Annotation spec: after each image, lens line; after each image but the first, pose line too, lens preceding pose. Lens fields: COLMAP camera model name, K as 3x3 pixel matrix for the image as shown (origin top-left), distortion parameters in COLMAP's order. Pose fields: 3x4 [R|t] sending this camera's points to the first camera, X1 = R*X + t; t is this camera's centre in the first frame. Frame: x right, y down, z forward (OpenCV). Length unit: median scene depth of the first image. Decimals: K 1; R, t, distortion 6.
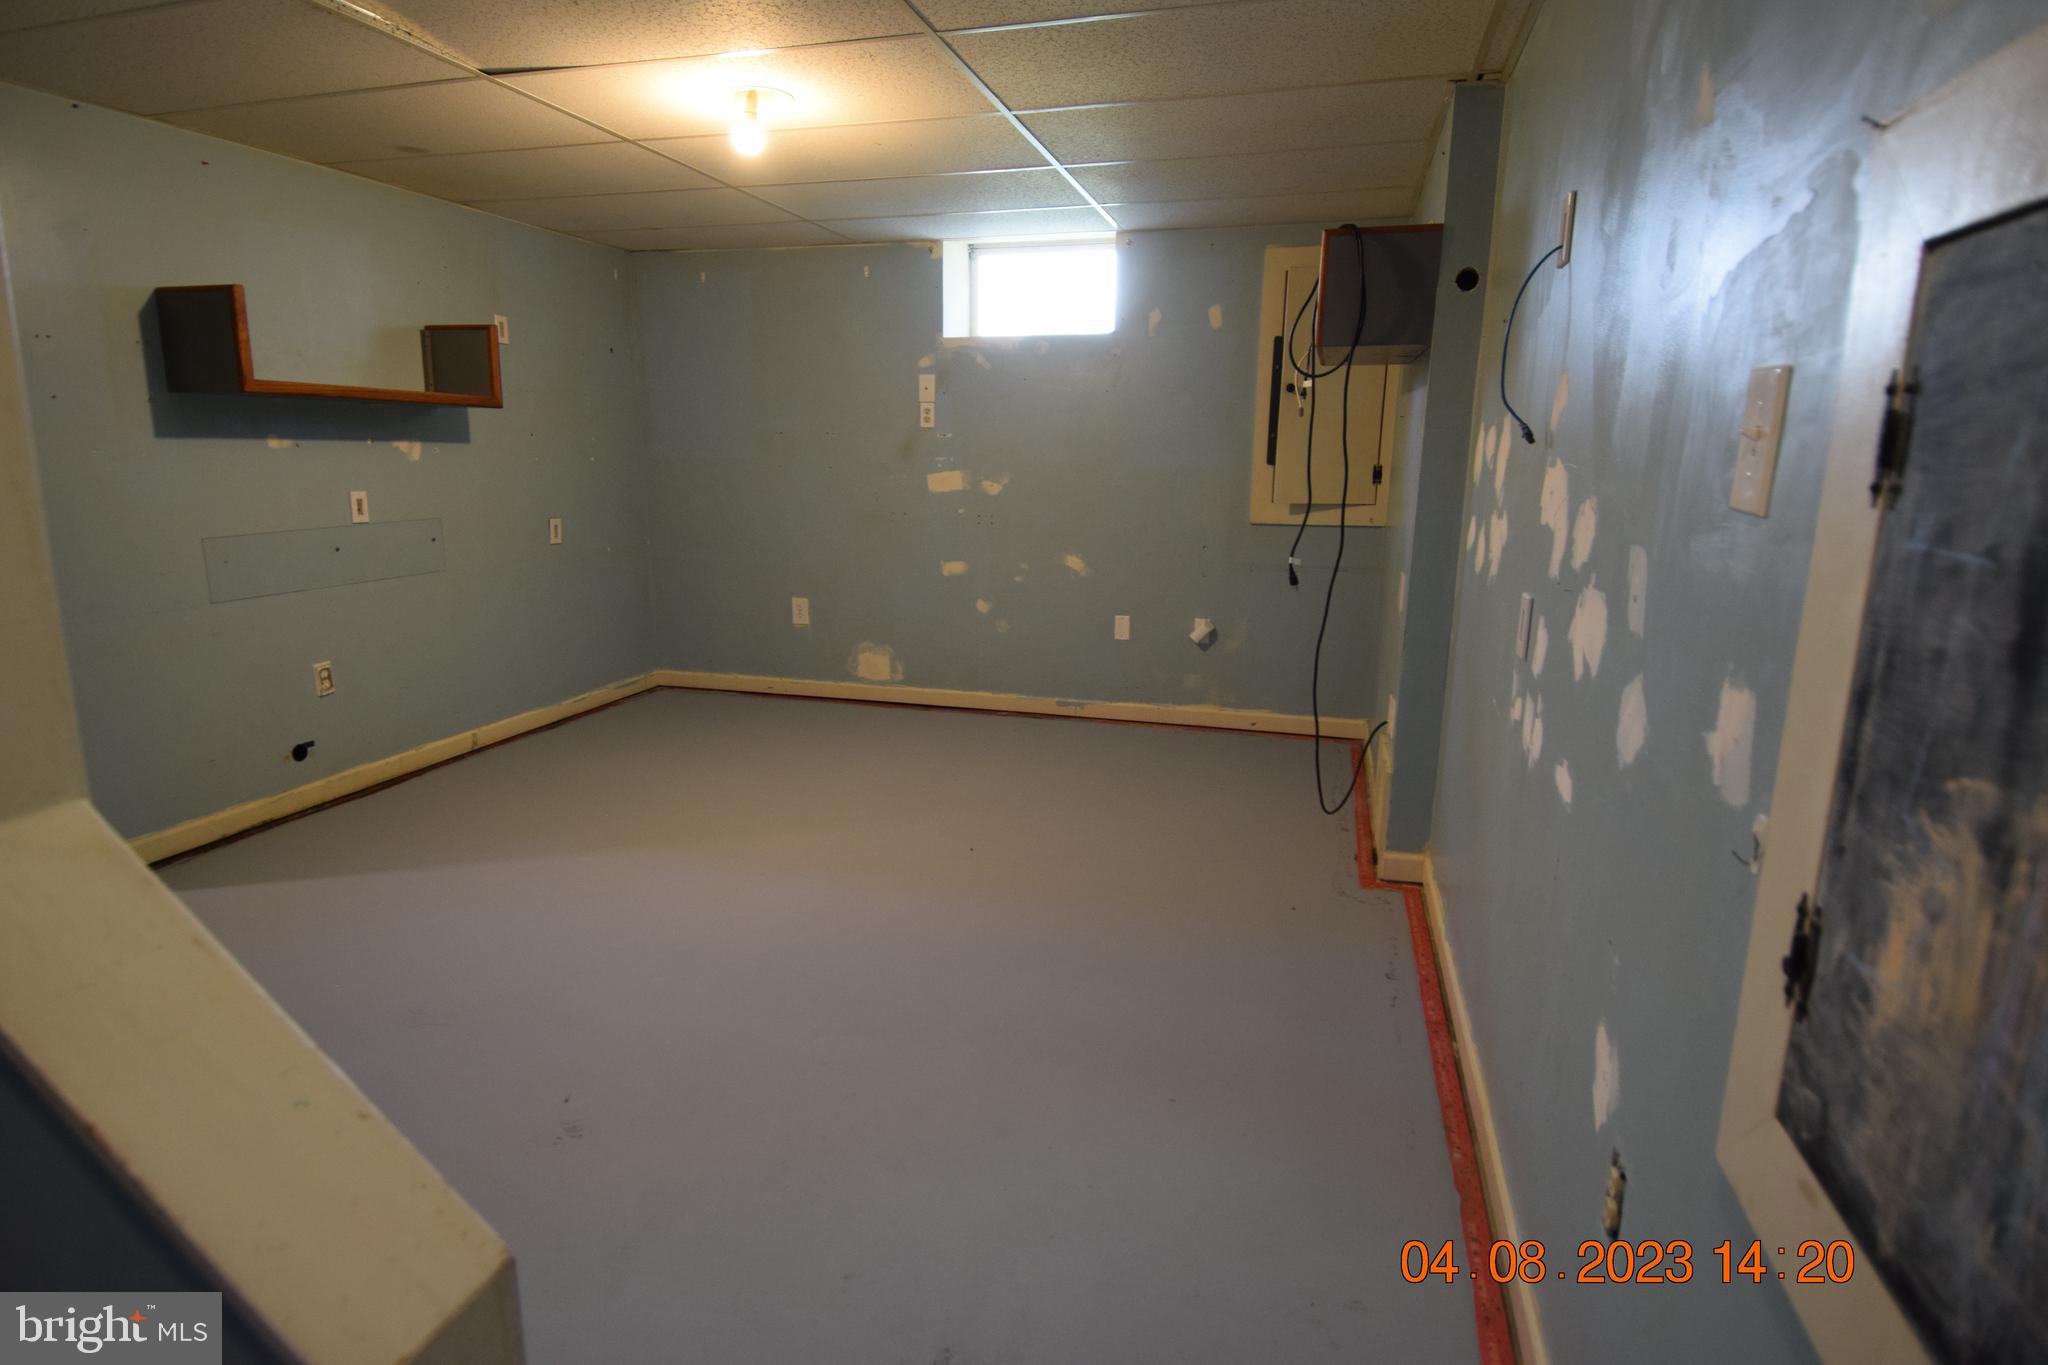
lens RADIAL K [[1126.7, 0, 1005.1], [0, 1126.7, 682.8], [0, 0, 1]] dist [0.050657, -0.056987]
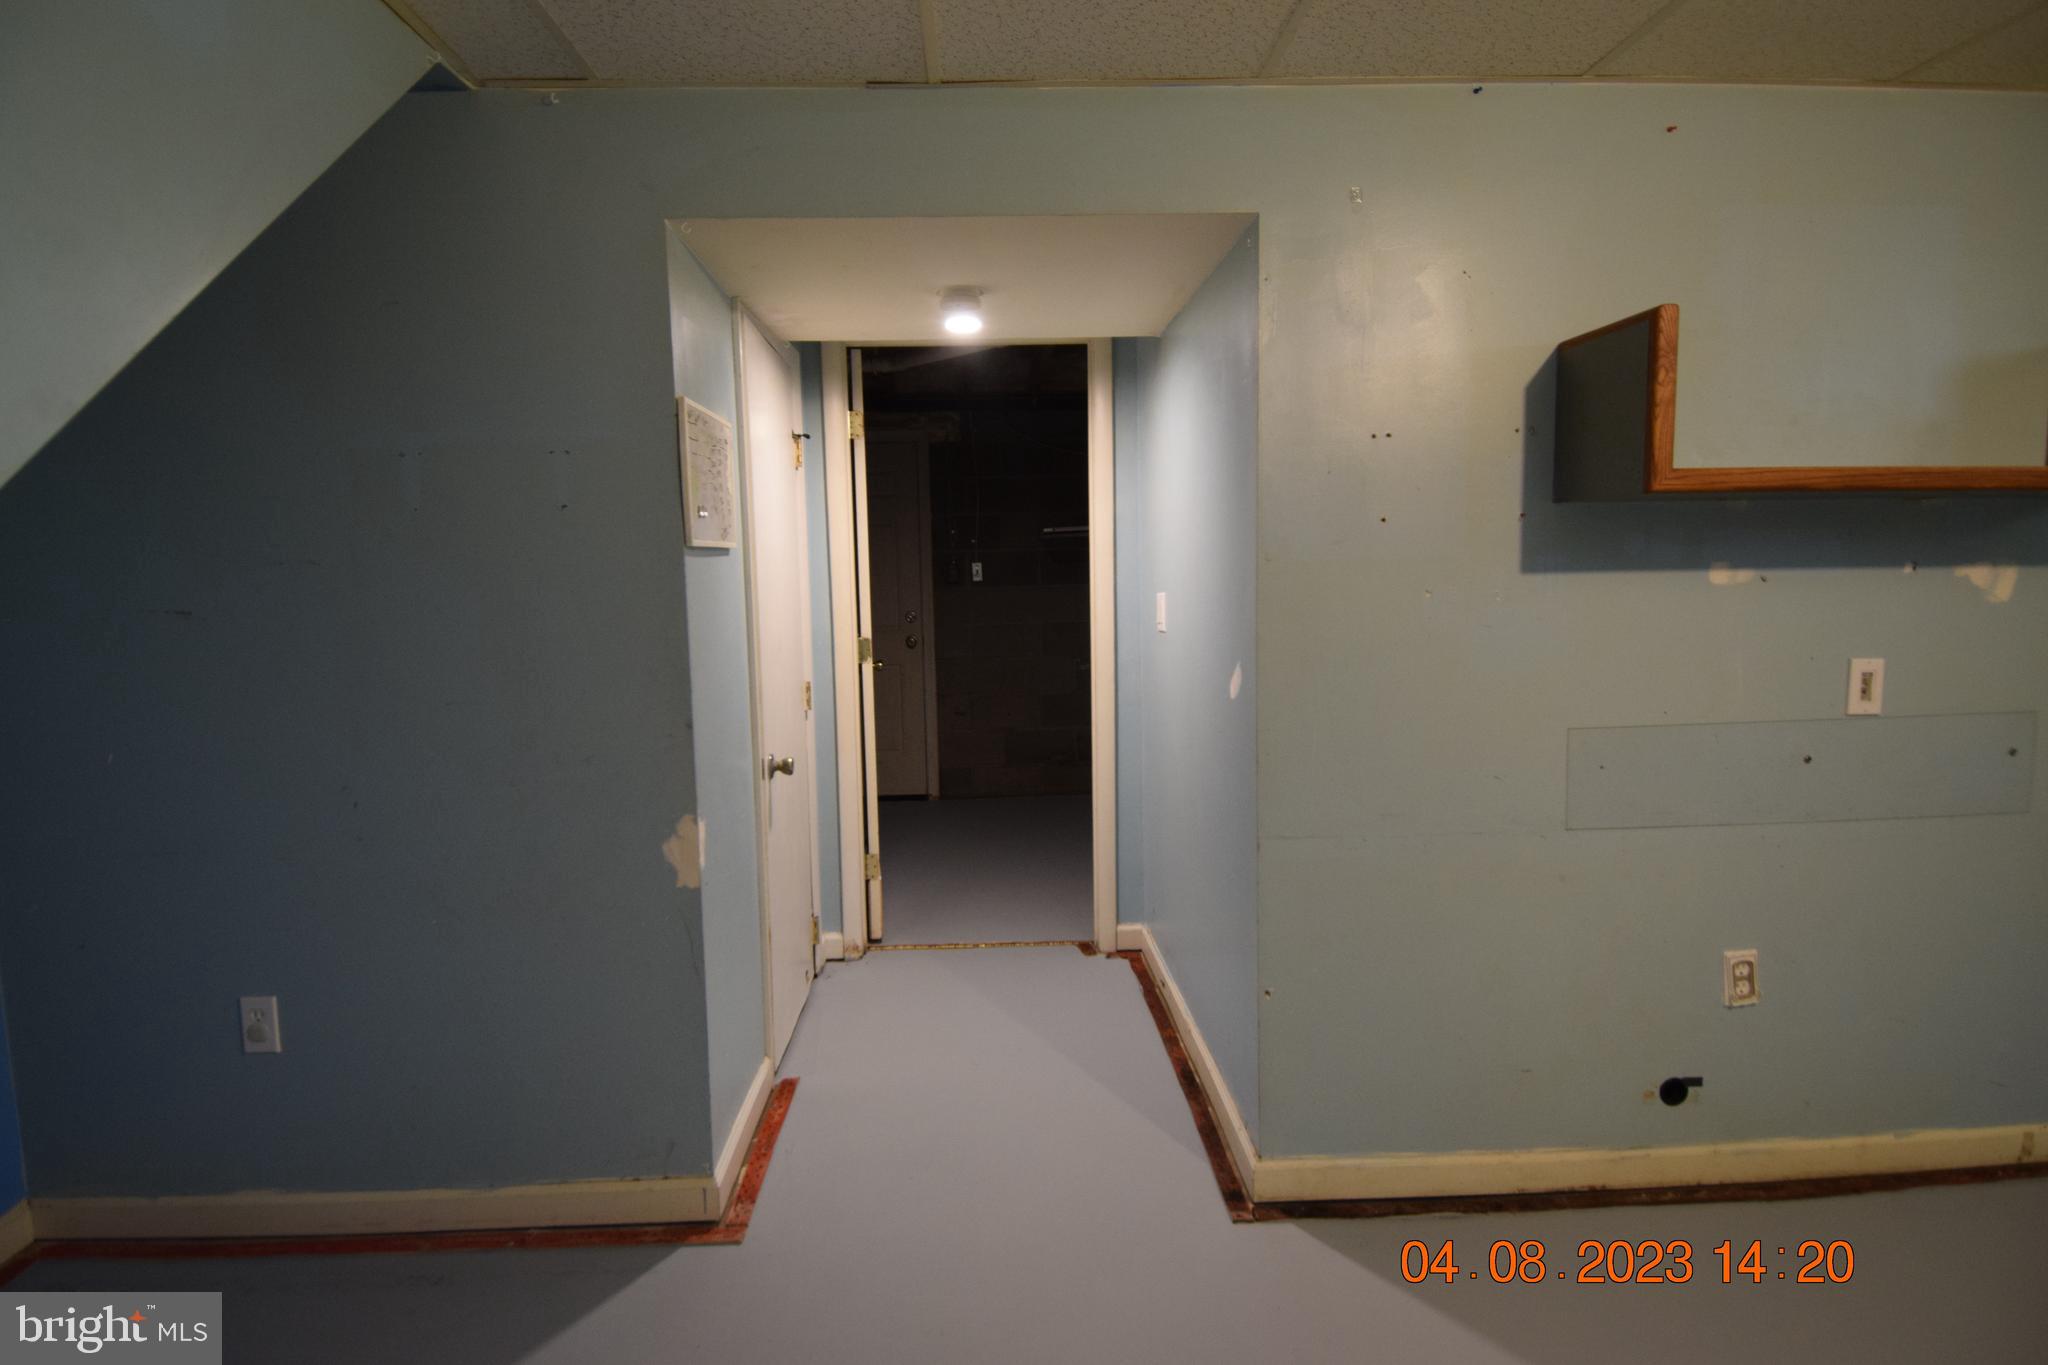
lens RADIAL K [[1126.7, 0, 1005.1], [0, 1126.7, 682.8], [0, 0, 1]] dist [0.050657, -0.056987]
pose [[0.330759, 0.080495, -0.940276, -0.193213], [-0.170744, 0.985017, 0.024263, -0.101374], [0.928141, 0.152521, 0.339547, 0.440063]]
